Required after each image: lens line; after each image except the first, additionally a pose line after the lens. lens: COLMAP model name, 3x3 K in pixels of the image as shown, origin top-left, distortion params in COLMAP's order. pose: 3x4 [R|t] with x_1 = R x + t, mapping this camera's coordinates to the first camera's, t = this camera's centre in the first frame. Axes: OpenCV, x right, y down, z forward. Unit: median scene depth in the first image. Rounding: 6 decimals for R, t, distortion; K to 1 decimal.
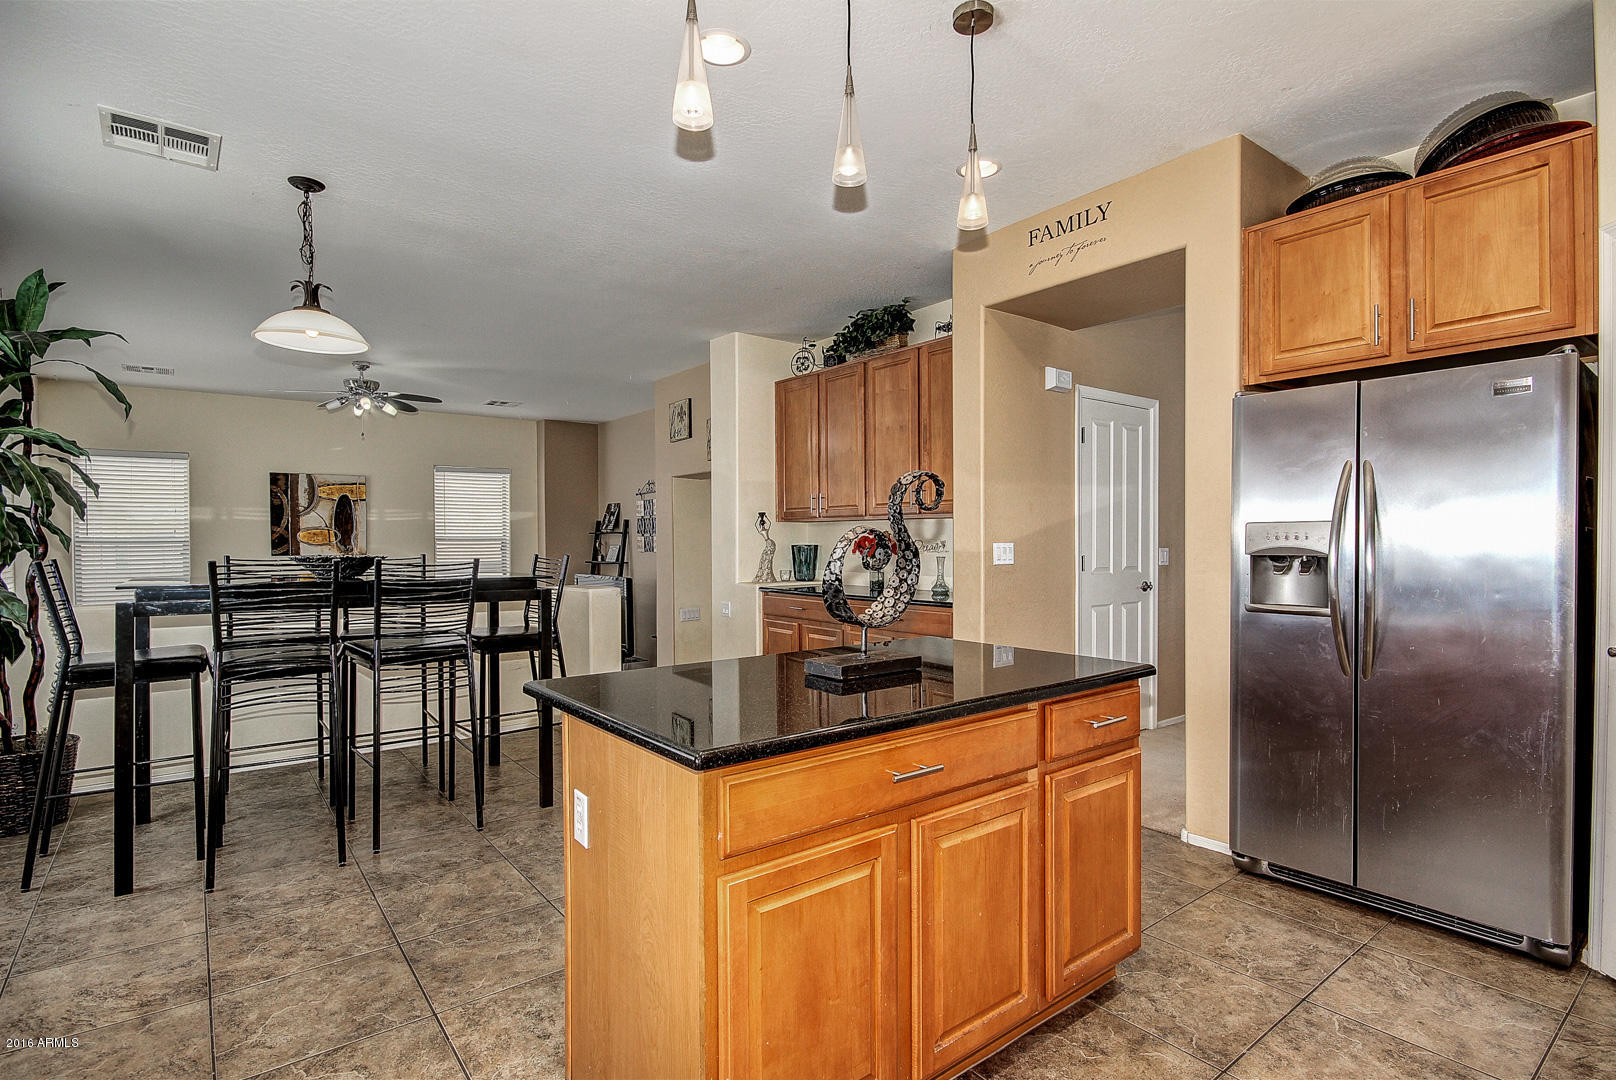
lens RADIAL K [[794.7, 0, 814.7], [0, 794.7, 546.6], [0, 0, 1]] dist [-0.004683, 0.002056]
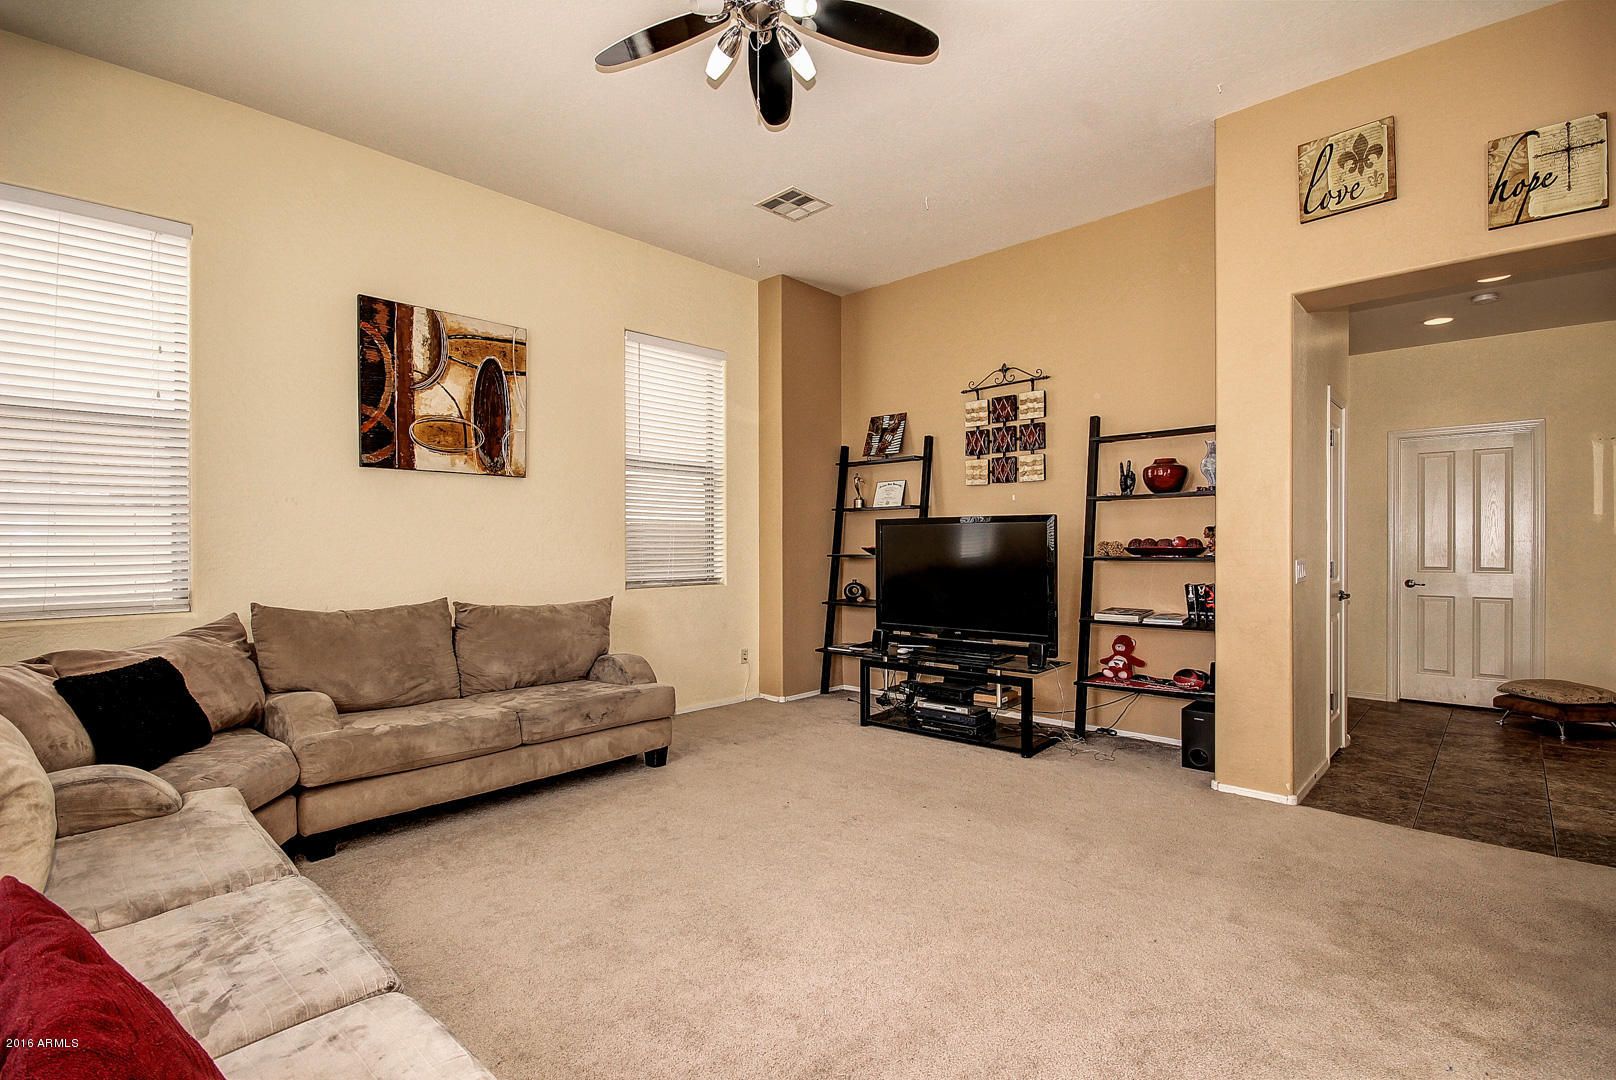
lens RADIAL K [[758.4, 0, 811.6], [0, 758.4, 546.2], [0, 0, 1]] dist [0.000467, -0.007761]
pose [[0.988330, -0.000618, 0.152327, -0.687279], [0.002591, 0.999915, -0.012754, 0.096185], [-0.152307, 0.013000, 0.988248, 0.710864]]
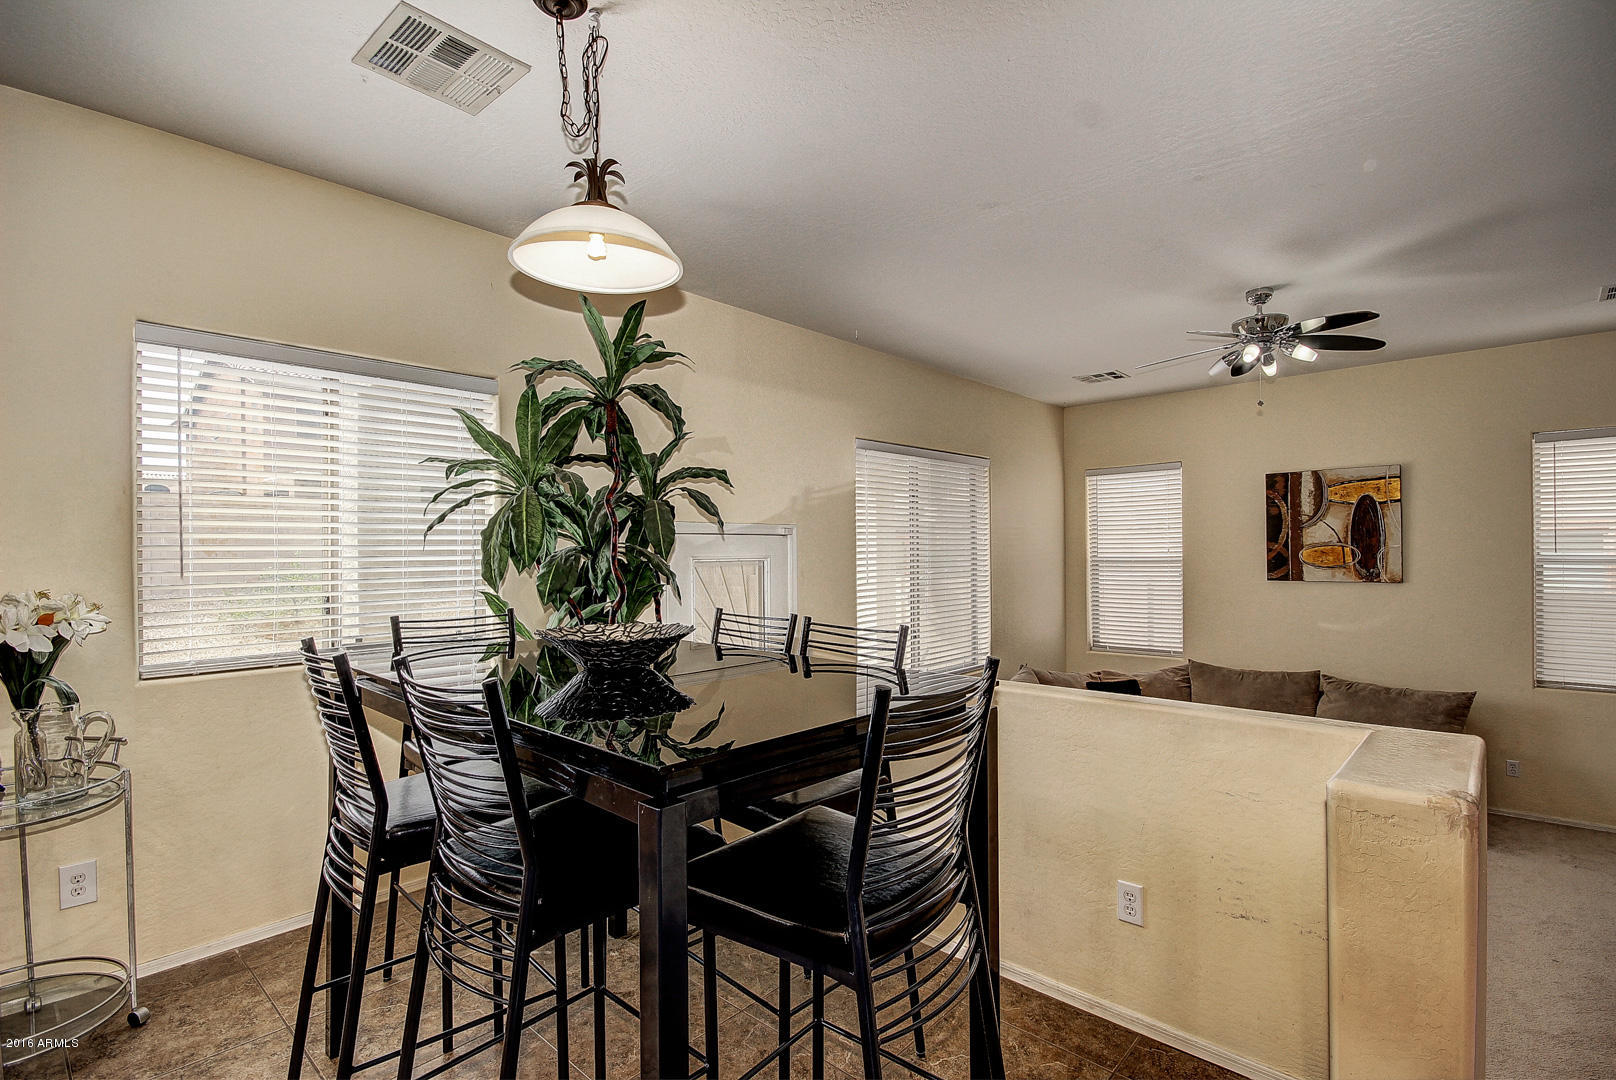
lens RADIAL K [[758.4, 0, 804.9], [0, 758.4, 554.8], [0, 0, 1]] dist [0.000467, -0.007761]
pose [[0.158654, 0.006408, -0.987313, -0.029498], [0.000191, 0.999979, 0.006521, -0.026531], [0.987334, -0.001223, 0.158649, 0.615856]]
